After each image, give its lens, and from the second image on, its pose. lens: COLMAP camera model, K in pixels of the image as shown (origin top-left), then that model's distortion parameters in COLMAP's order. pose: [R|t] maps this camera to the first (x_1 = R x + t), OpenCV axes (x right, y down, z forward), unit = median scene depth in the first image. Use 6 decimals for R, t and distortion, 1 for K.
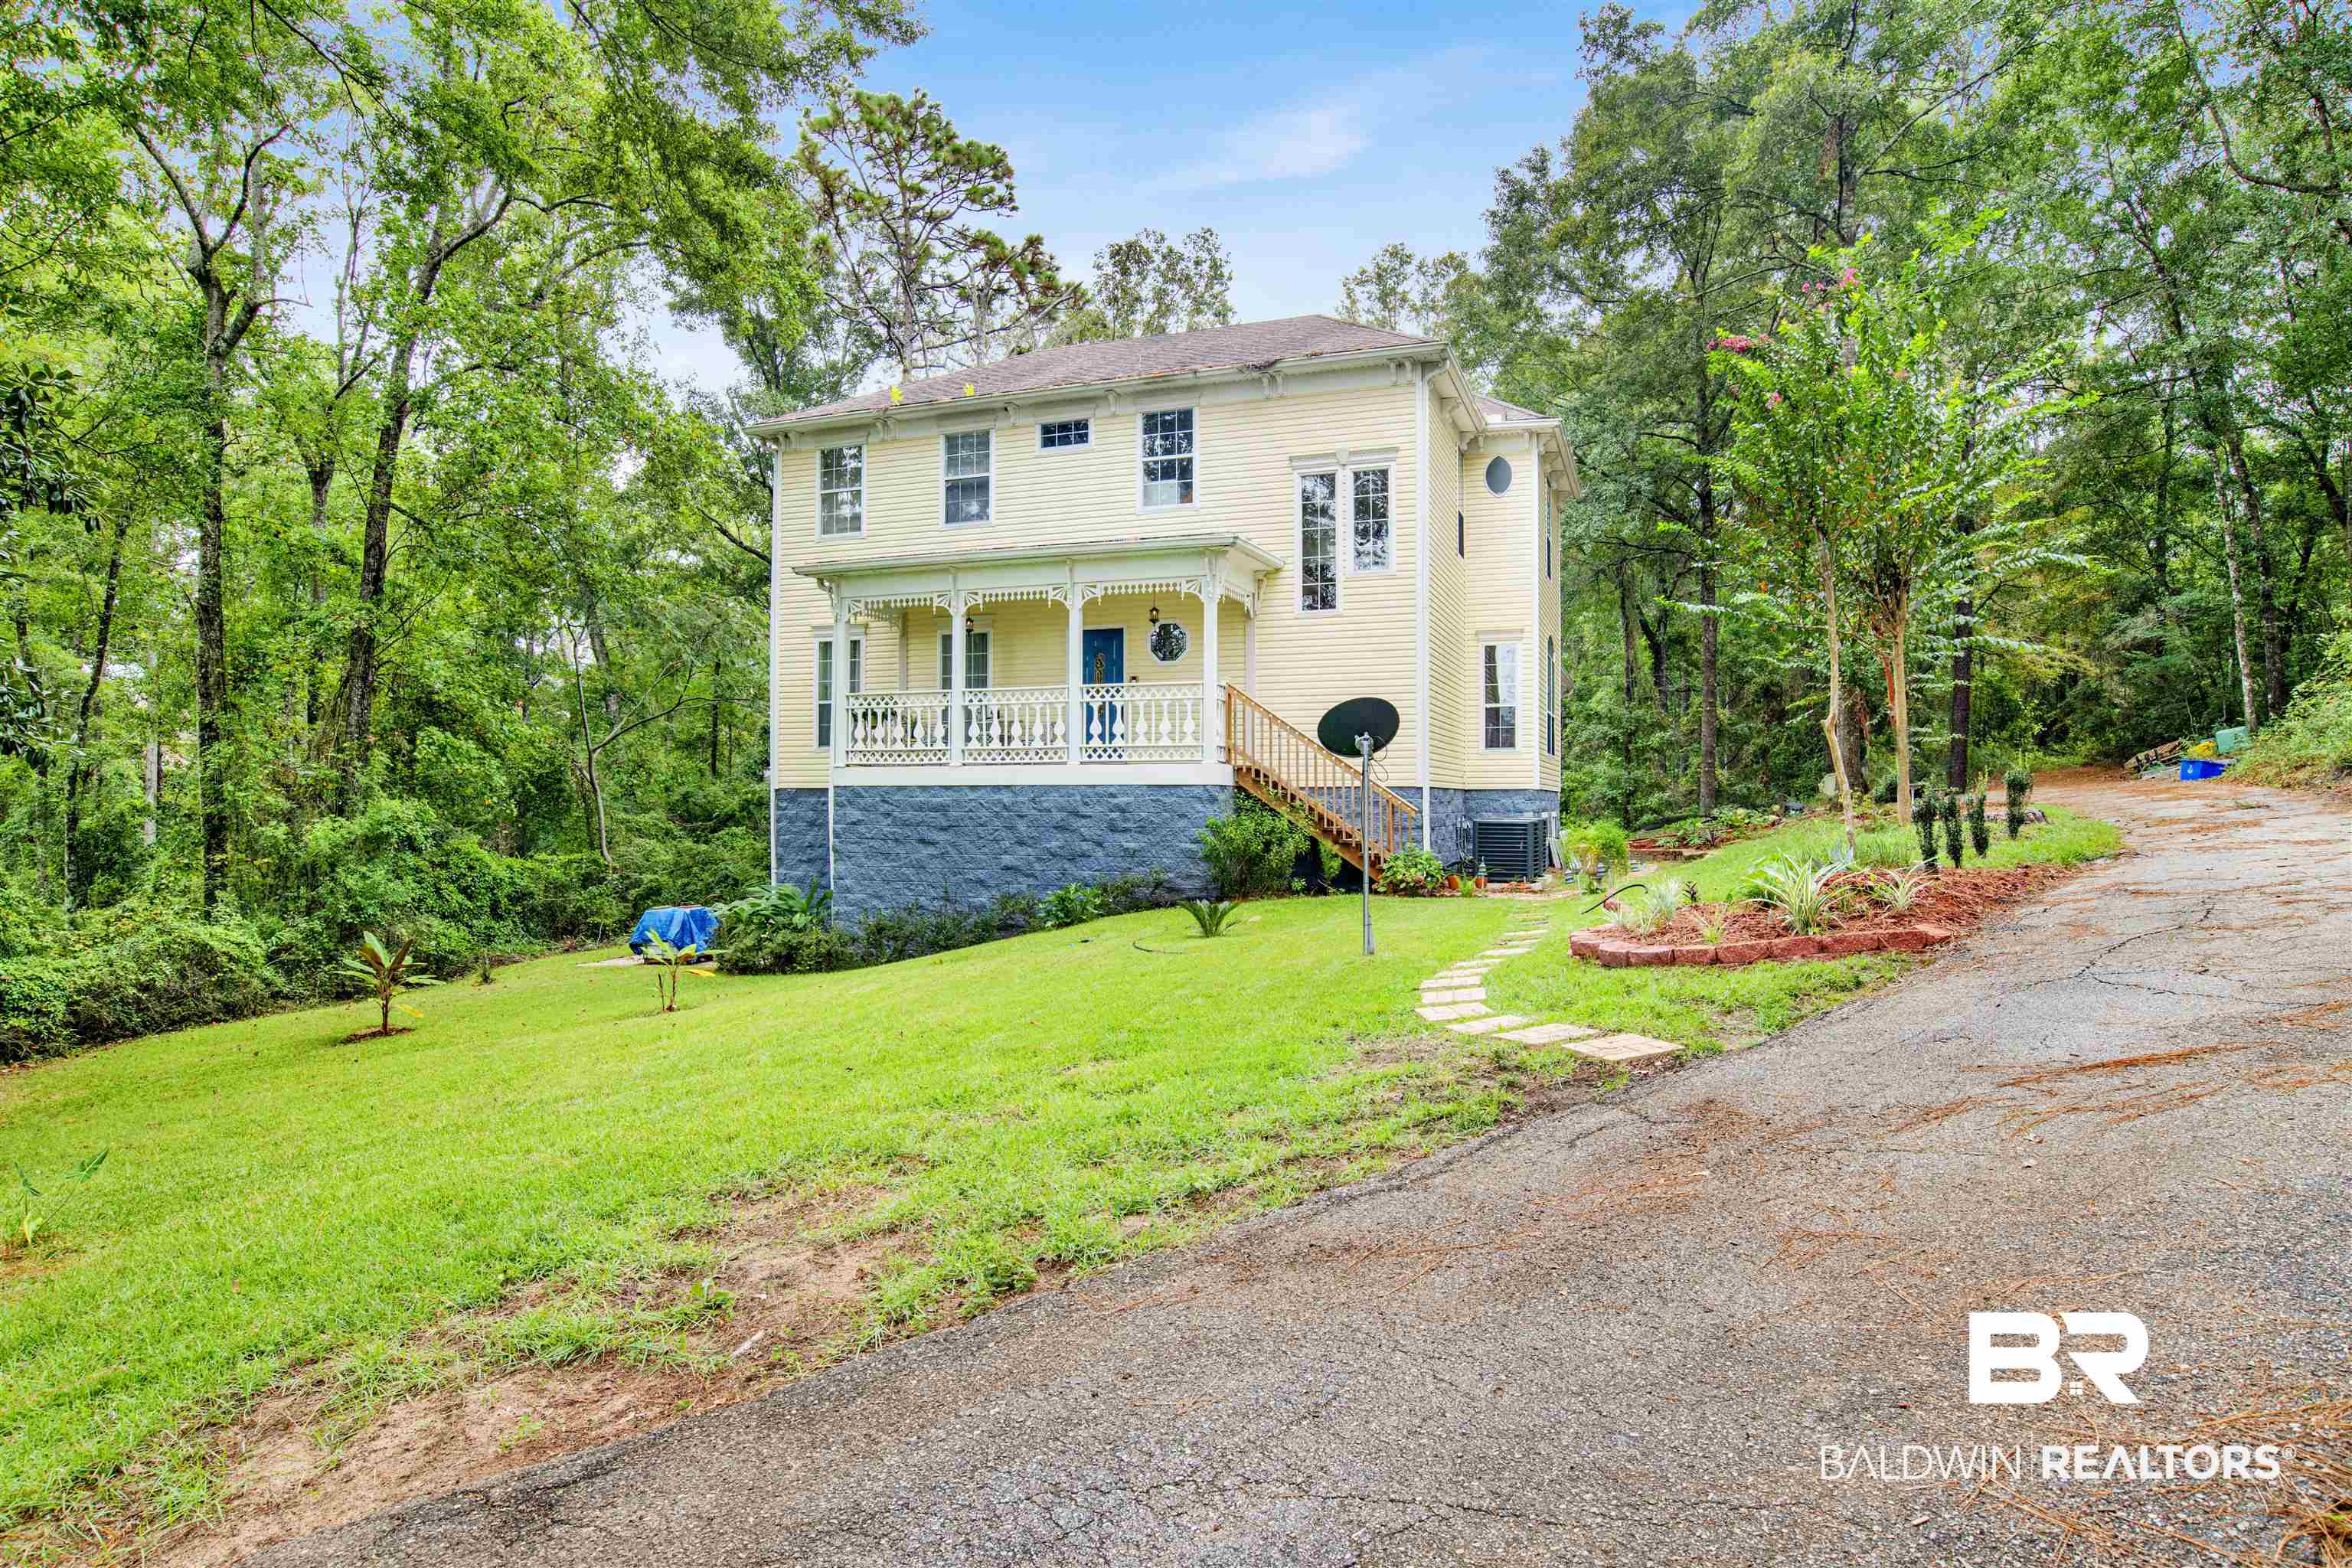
lens RADIAL K [[1355.1, 0, 1187.3], [0, 1355.1, 800.3], [0, 0, 1]] dist [-0.031145, 0.000787]
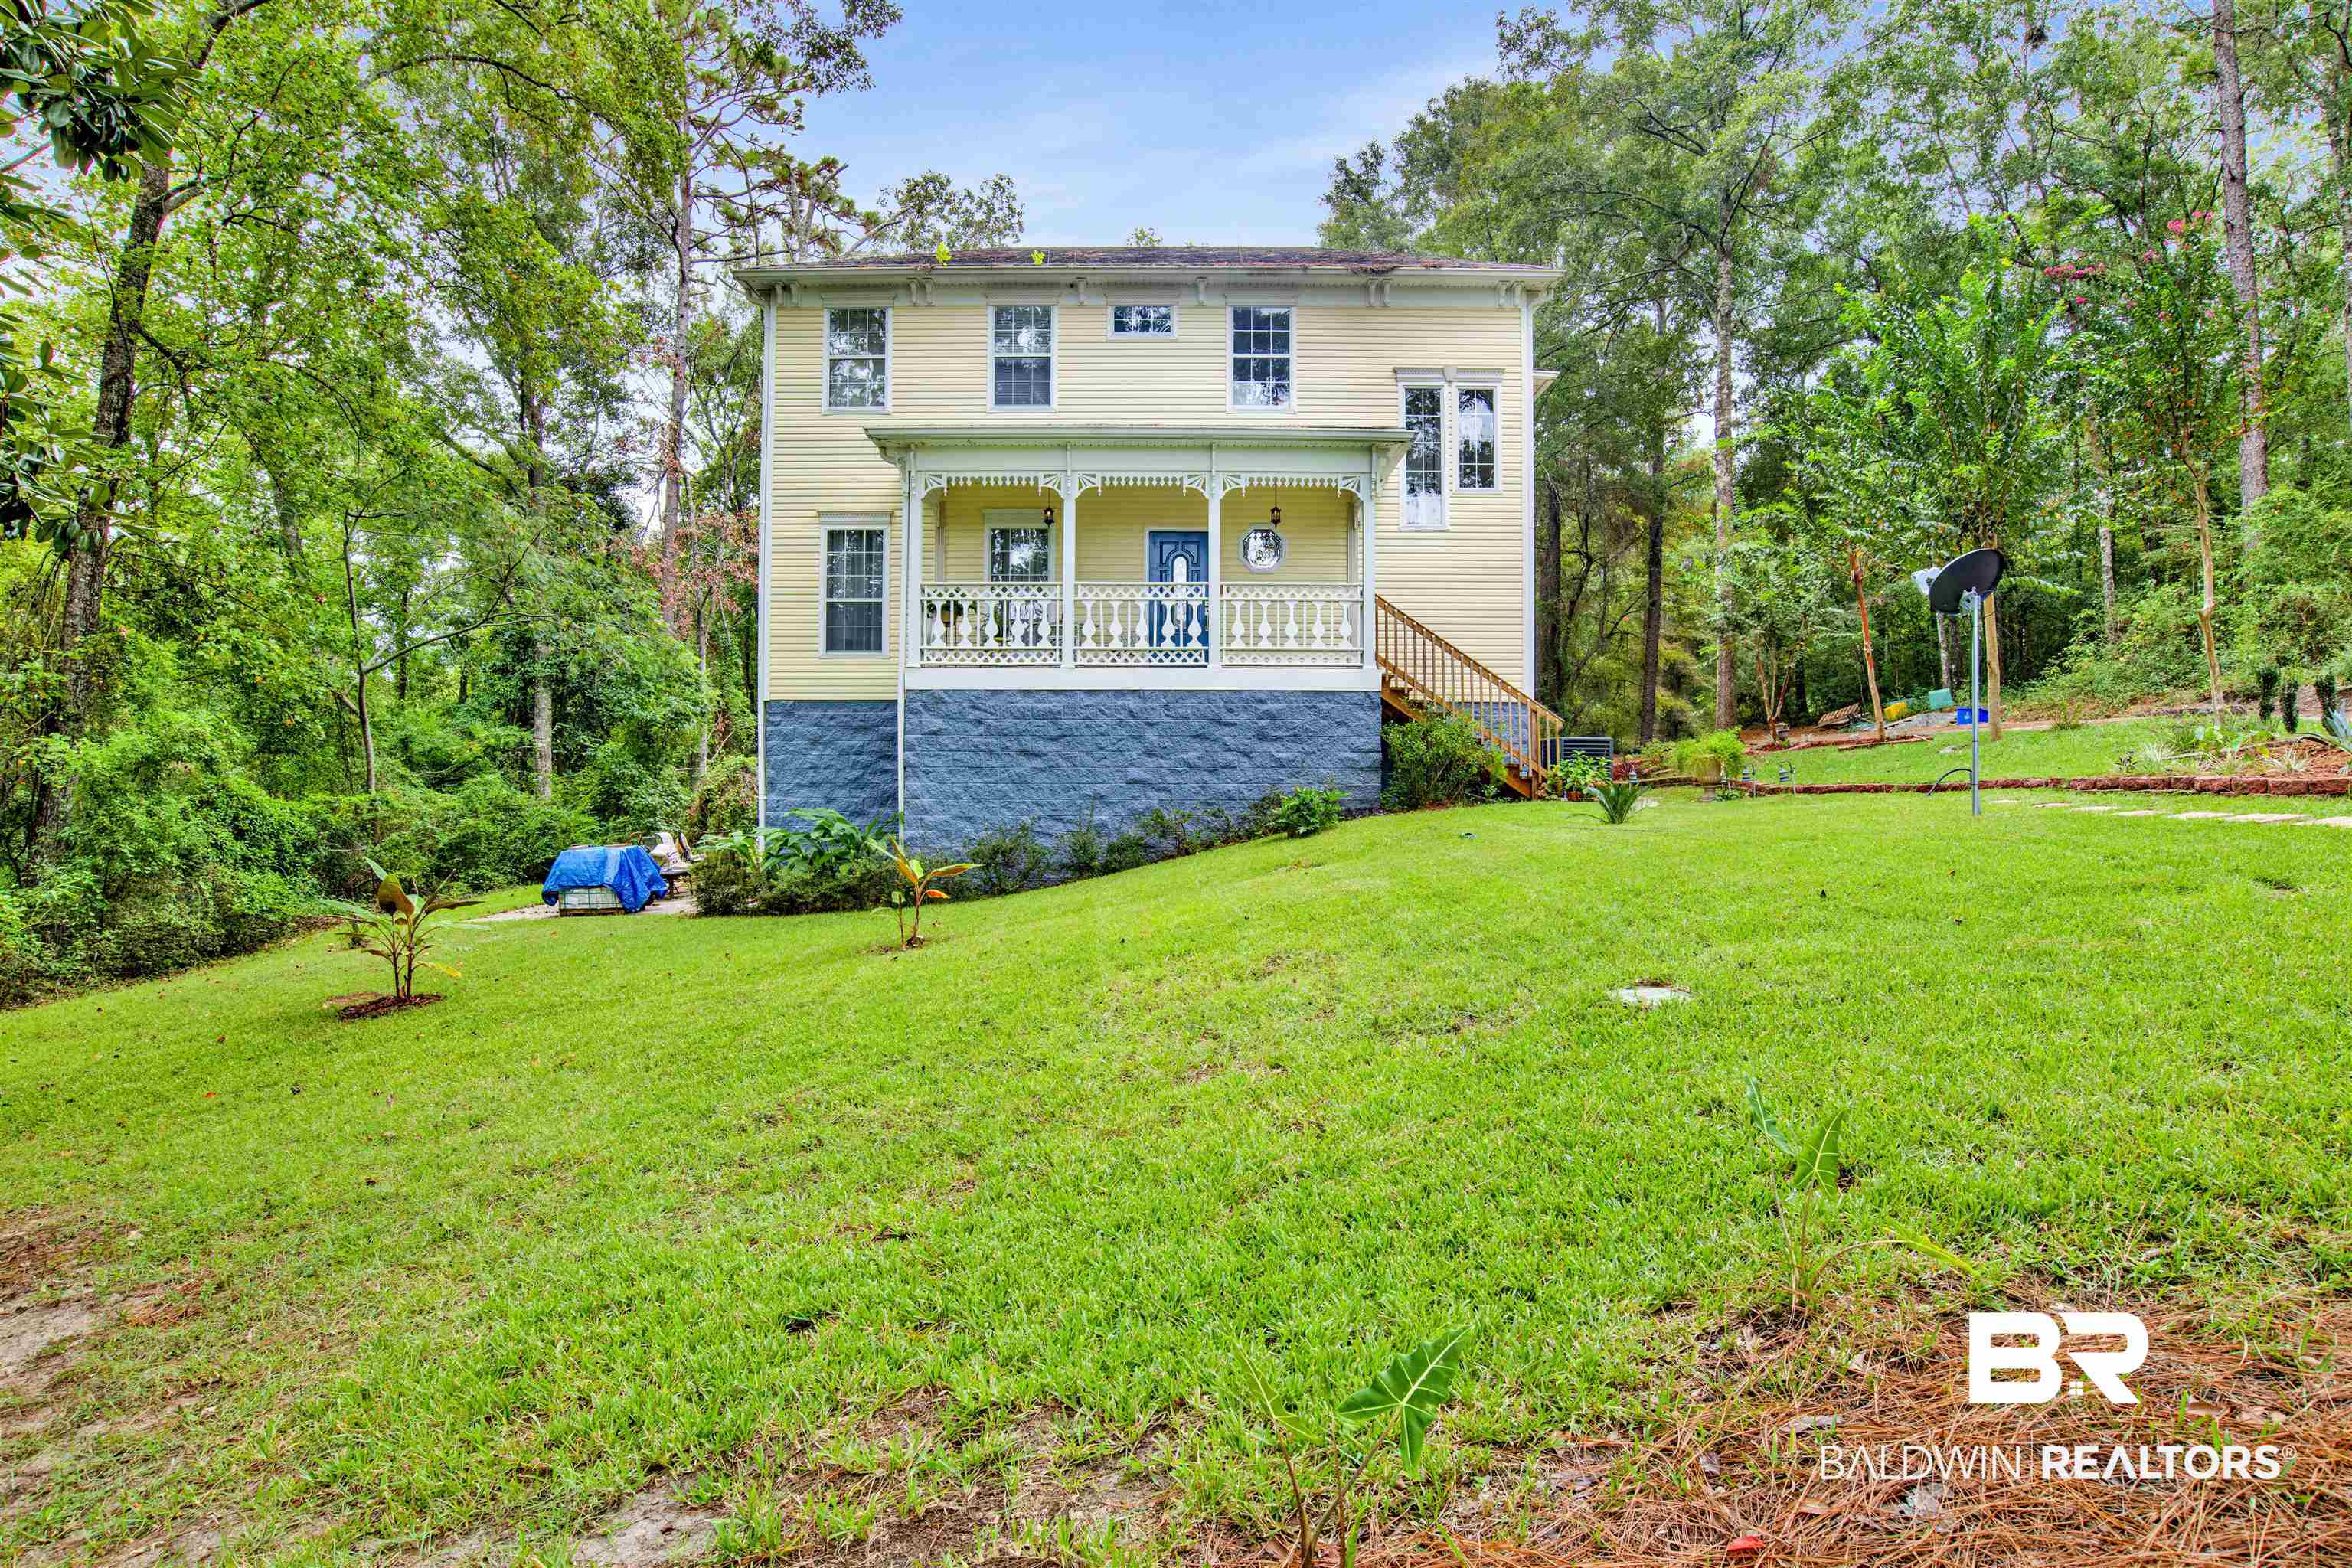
lens RADIAL K [[1231.7, 0, 1170.2], [0, 1231.7, 769.2], [0, 0, 1]] dist [-0.034693, 0.005878]
pose [[0.936140, 0.002529, 0.351620, -0.376186], [0.000072, 0.999973, -0.007382, 0.045037], [-0.351629, 0.006936, 0.936114, 0.211109]]
